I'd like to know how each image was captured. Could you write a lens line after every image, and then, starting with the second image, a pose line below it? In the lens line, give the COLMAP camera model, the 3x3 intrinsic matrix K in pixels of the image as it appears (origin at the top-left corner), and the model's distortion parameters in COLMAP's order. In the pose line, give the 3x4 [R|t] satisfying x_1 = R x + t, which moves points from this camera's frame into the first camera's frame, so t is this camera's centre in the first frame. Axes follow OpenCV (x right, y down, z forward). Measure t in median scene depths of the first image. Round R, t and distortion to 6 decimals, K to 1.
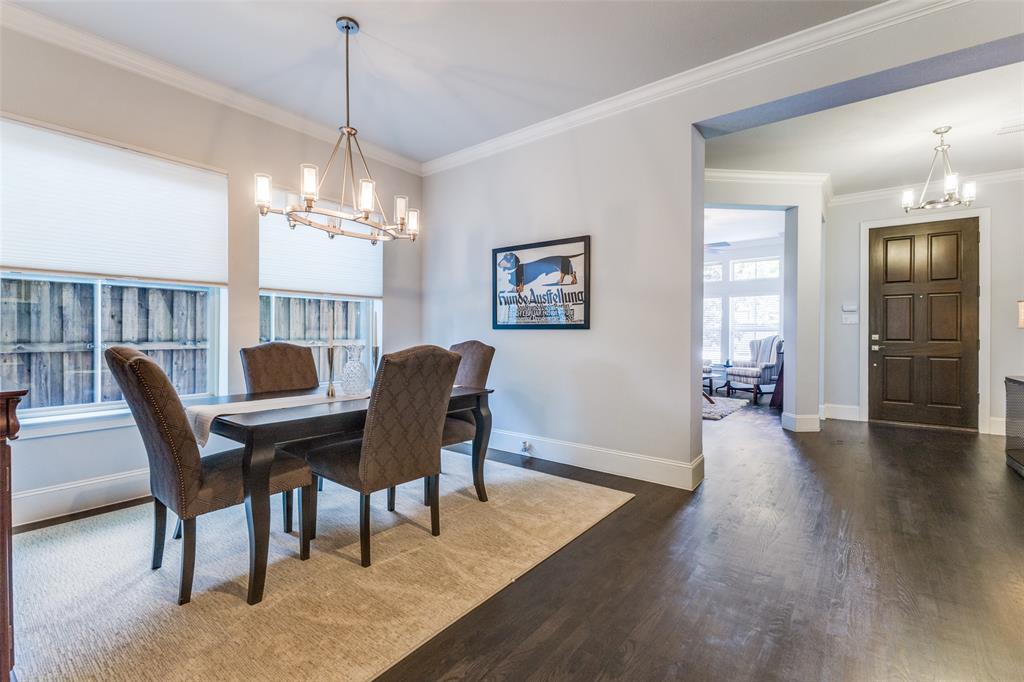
lens RADIAL K [[445.7, 0, 508.8], [0, 445.7, 334.2], [0, 0, 1]] dist [0.012441, -0.001449]
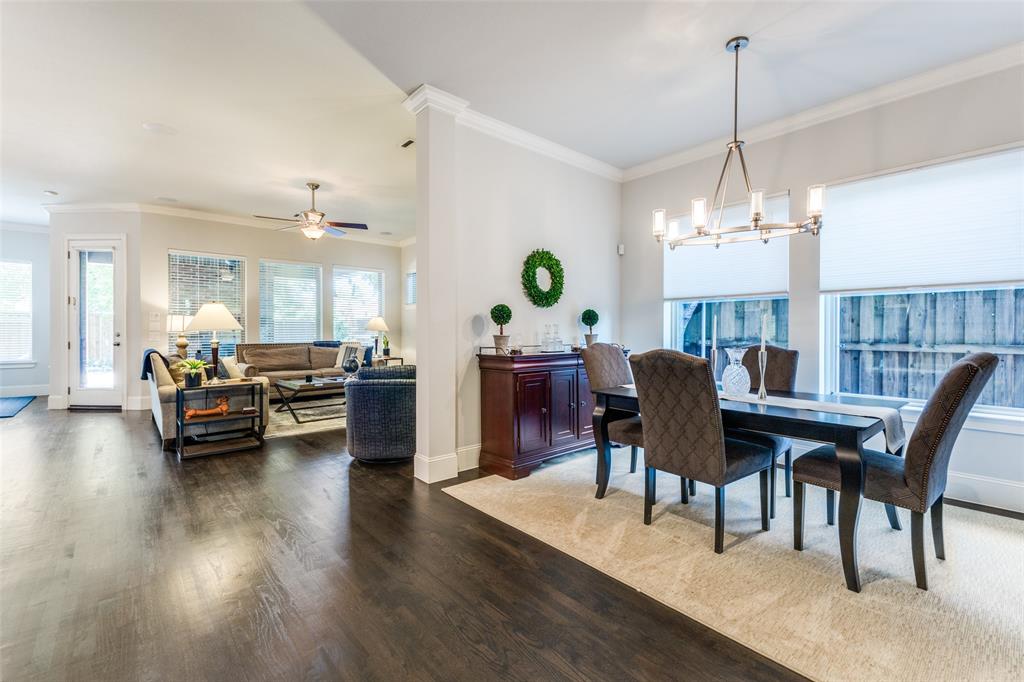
lens RADIAL K [[445.7, 0, 506.5], [0, 445.7, 331.0], [0, 0, 1]] dist [0.012441, -0.001449]
pose [[-0.186989, -0.003705, -0.982355, 0.668091], [-0.002816, 0.999991, -0.003235, -0.009553], [0.982358, 0.002162, -0.186998, 0.578959]]
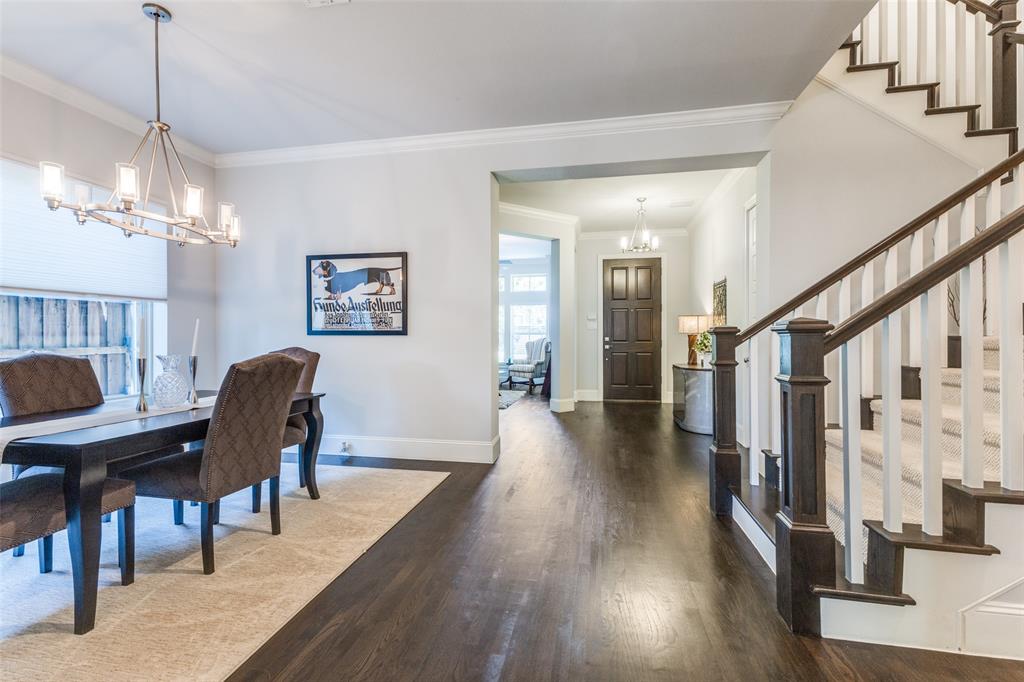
lens RADIAL K [[445.7, 0, 511.8], [0, 445.7, 338.9], [0, 0, 1]] dist [0.012441, -0.001449]
pose [[0.890163, -0.008709, 0.455558, -0.114900], [0.005880, 0.999954, 0.007626, -0.010812], [-0.455603, -0.004110, 0.890173, -0.146101]]
